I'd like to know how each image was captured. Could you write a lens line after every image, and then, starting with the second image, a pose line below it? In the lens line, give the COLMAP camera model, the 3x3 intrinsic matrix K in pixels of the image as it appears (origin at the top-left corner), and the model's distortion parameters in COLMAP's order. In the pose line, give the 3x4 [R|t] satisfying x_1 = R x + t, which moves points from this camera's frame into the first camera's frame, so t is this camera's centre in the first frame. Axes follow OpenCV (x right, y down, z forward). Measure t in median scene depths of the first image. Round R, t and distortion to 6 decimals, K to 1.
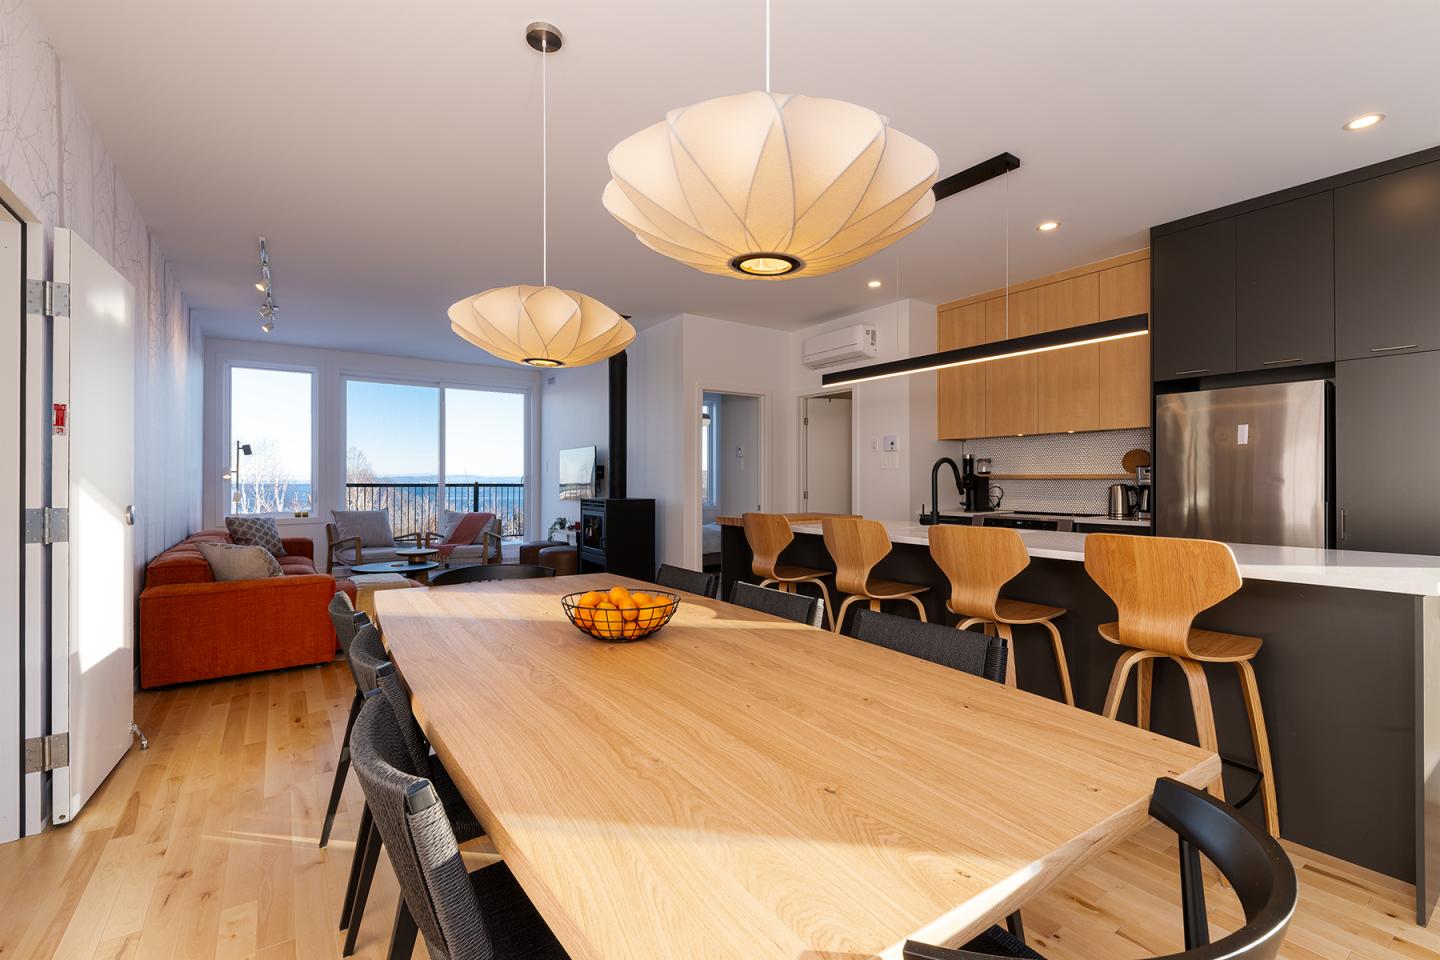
lens RADIAL K [[627.6, 0, 720.0], [0, 627.6, 480.0], [0, 0, 1]] dist [0.000518, -0.000064]
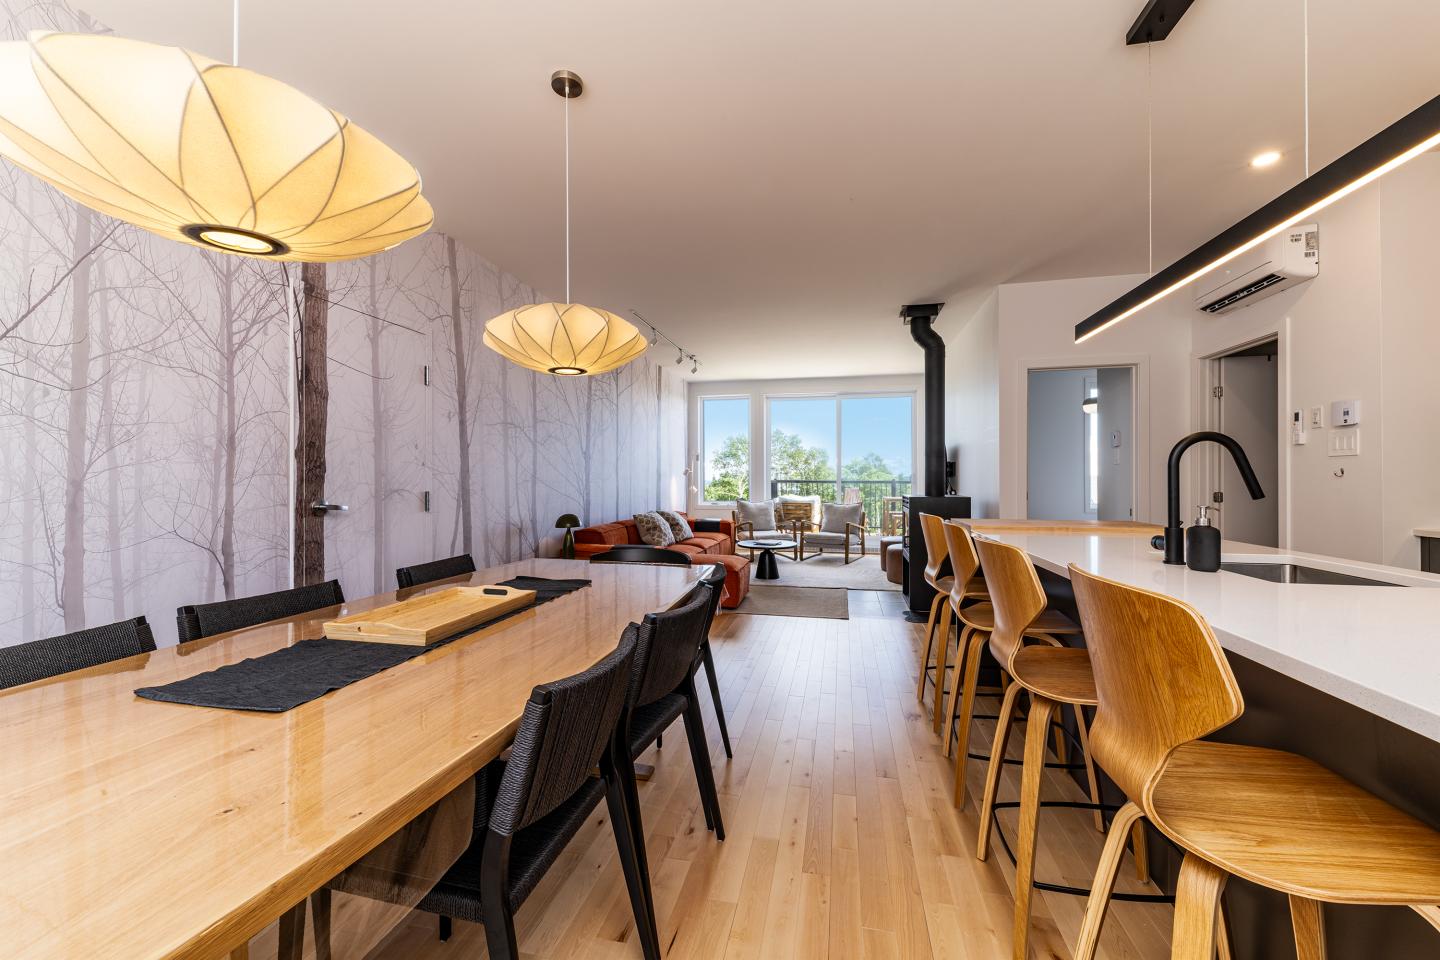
lens RADIAL K [[547.8, 0, 720.0], [0, 547.8, 480.0], [0, 0, 1]] dist [0.008747, -0.000120]
pose [[0.673219, 0.003966, -0.739433, 0.638635], [-0.000896, 0.999989, 0.004549, 0.002306], [0.739443, -0.002400, 0.673215, 0.533877]]
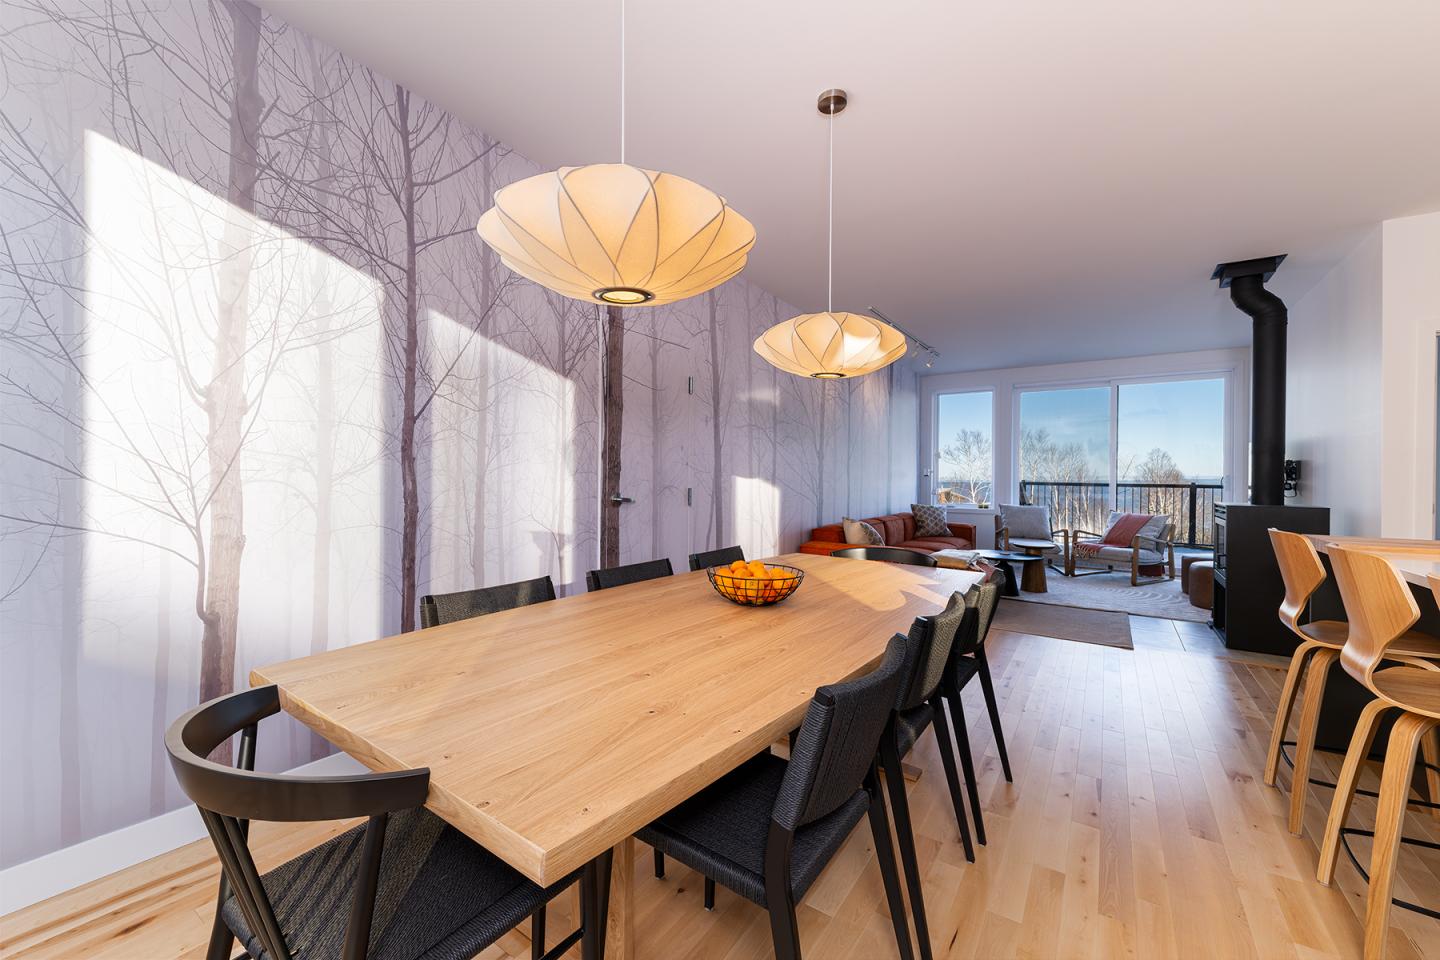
lens RADIAL K [[565.2, 0, 722.9], [0, 565.2, 478.2], [0, 0, 1]] dist [0.019696, -0.009073]
pose [[0.353174, 0.004578, -0.935546, 0.654907], [-0.008332, 0.999964, 0.001747, 0.006525], [0.935520, 0.007178, 0.353200, 0.430987]]
